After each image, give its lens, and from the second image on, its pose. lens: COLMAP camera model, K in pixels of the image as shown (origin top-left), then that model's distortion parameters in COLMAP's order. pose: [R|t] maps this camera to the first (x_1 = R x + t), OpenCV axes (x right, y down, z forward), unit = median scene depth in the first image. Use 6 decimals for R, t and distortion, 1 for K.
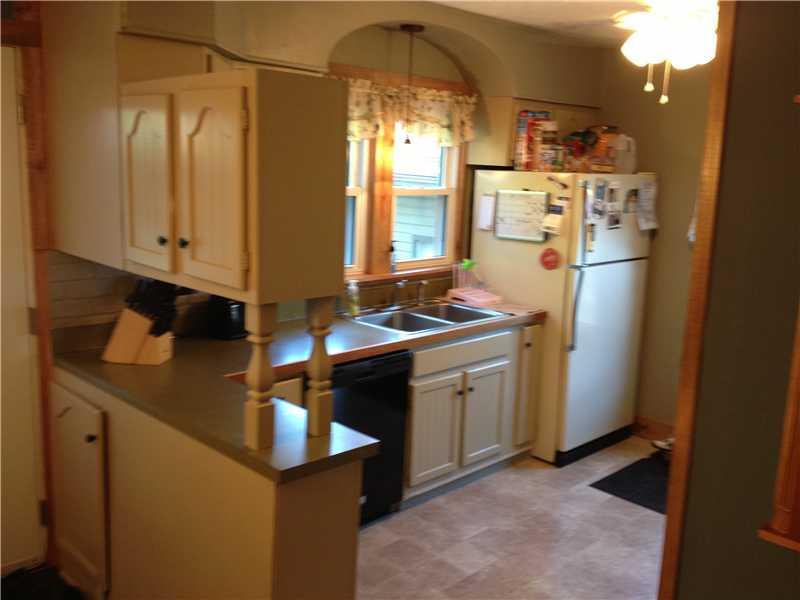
lens RADIAL K [[793.9, 0, 405.8], [0, 793.9, 283.6], [0, 0, 1]] dist [0.139717, 0.000000]
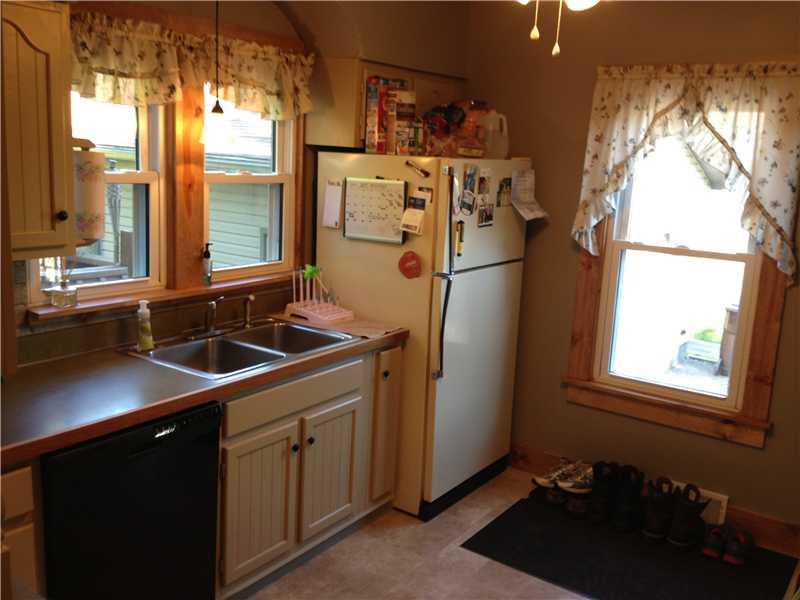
lens RADIAL K [[793.9, 0, 431.2], [0, 793.9, 304.7], [0, 0, 1]] dist [0.139717, 0.000000]
pose [[0.981512, -0.028354, 0.189289, 0.048460], [0.019456, 0.998624, 0.048704, -0.029652], [-0.190410, -0.044120, 0.980713, 0.210073]]
